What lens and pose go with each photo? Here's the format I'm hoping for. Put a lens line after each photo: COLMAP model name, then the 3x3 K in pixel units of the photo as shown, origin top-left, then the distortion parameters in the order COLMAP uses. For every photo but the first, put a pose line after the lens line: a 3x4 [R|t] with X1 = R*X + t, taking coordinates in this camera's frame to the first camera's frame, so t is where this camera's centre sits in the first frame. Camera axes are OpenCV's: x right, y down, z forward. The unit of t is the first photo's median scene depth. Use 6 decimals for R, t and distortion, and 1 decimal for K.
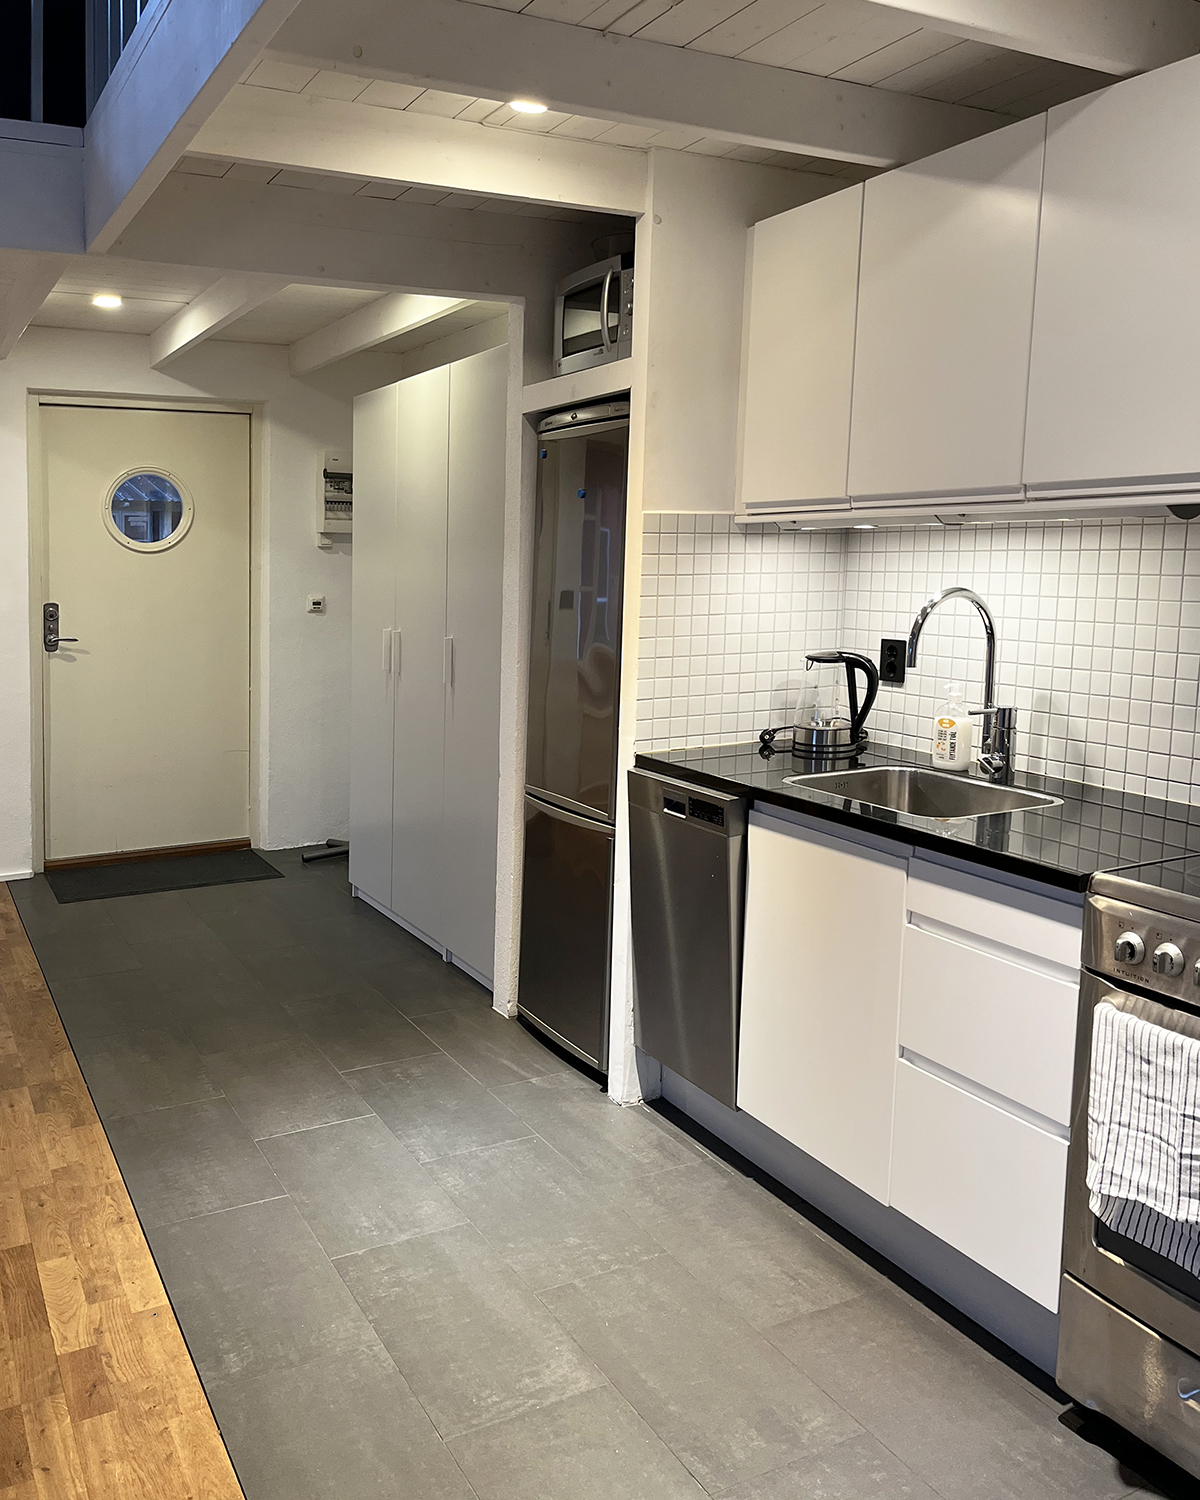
lens RADIAL K [[1276.1, 0, 600.0], [0, 1276.1, 750.0], [0, 0, 1]] dist [0.027569, -0.019856]
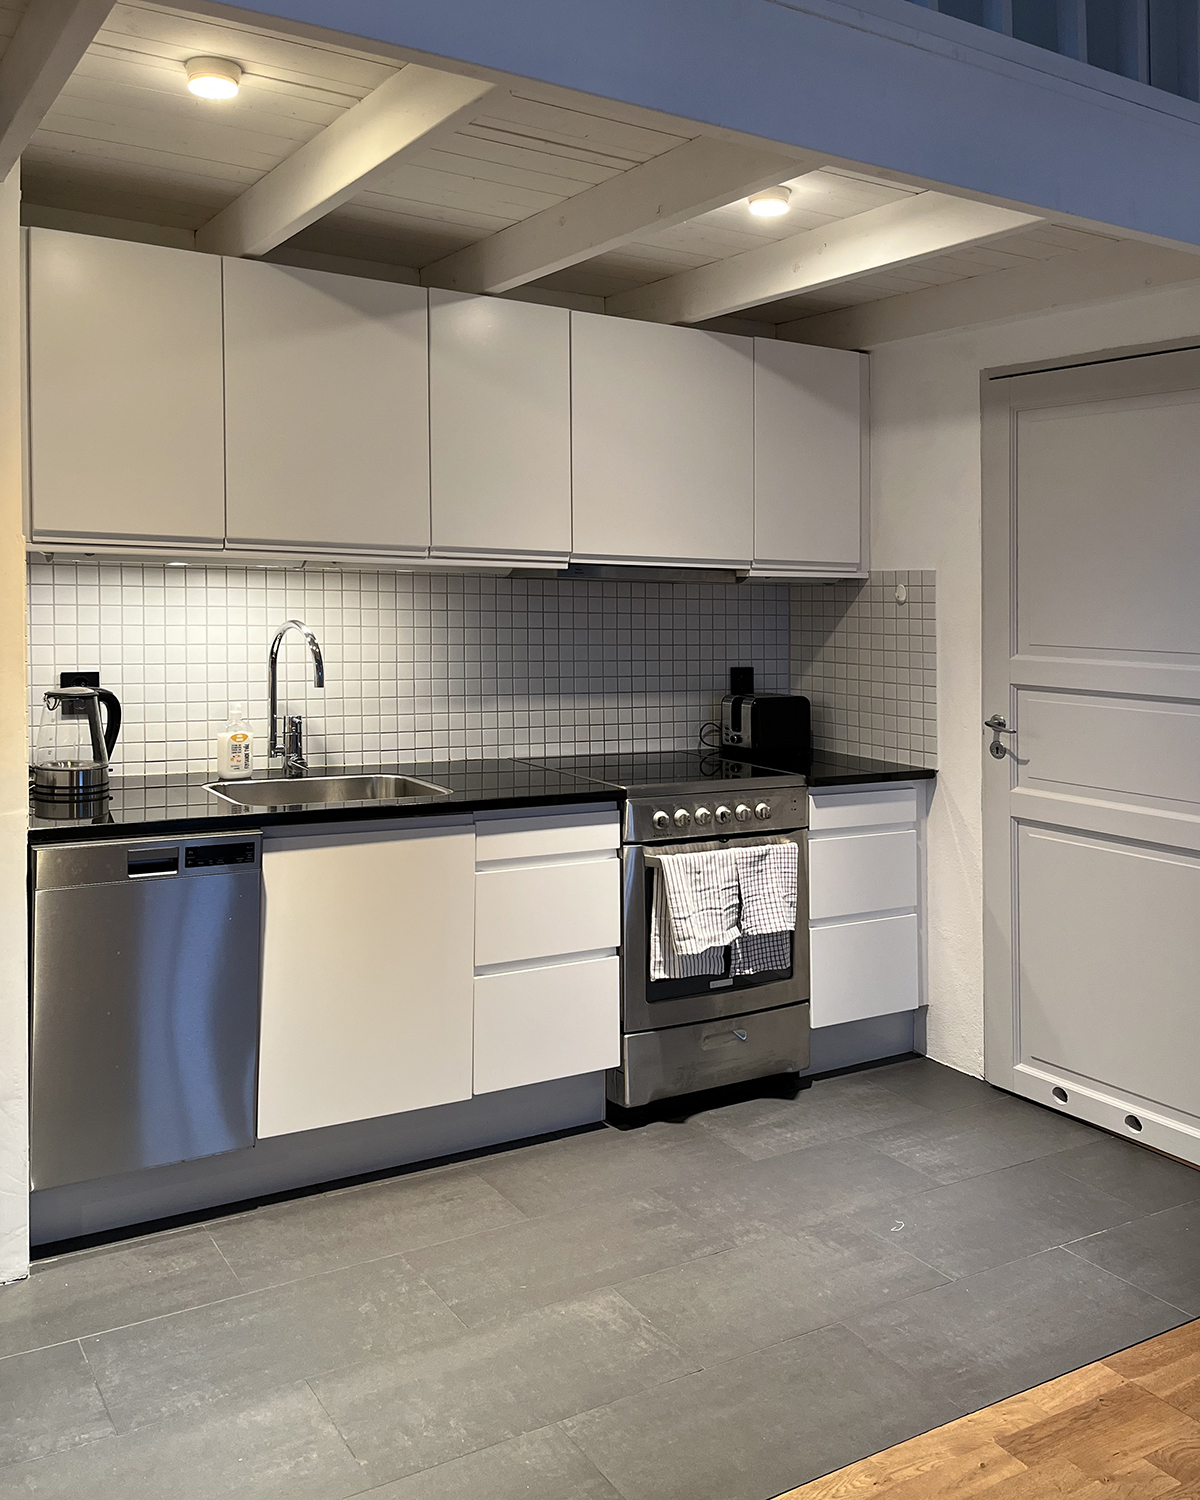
lens RADIAL K [[1091.3, 0, 598.8], [0, 1091.3, 669.6], [0, 0, 1]] dist [0.008847, -0.001369]
pose [[0.033073, -0.058916, 0.997715, -0.778943], [0.130840, 0.989925, 0.054119, -0.104116], [-0.990852, 0.128751, 0.040448, 0.717367]]
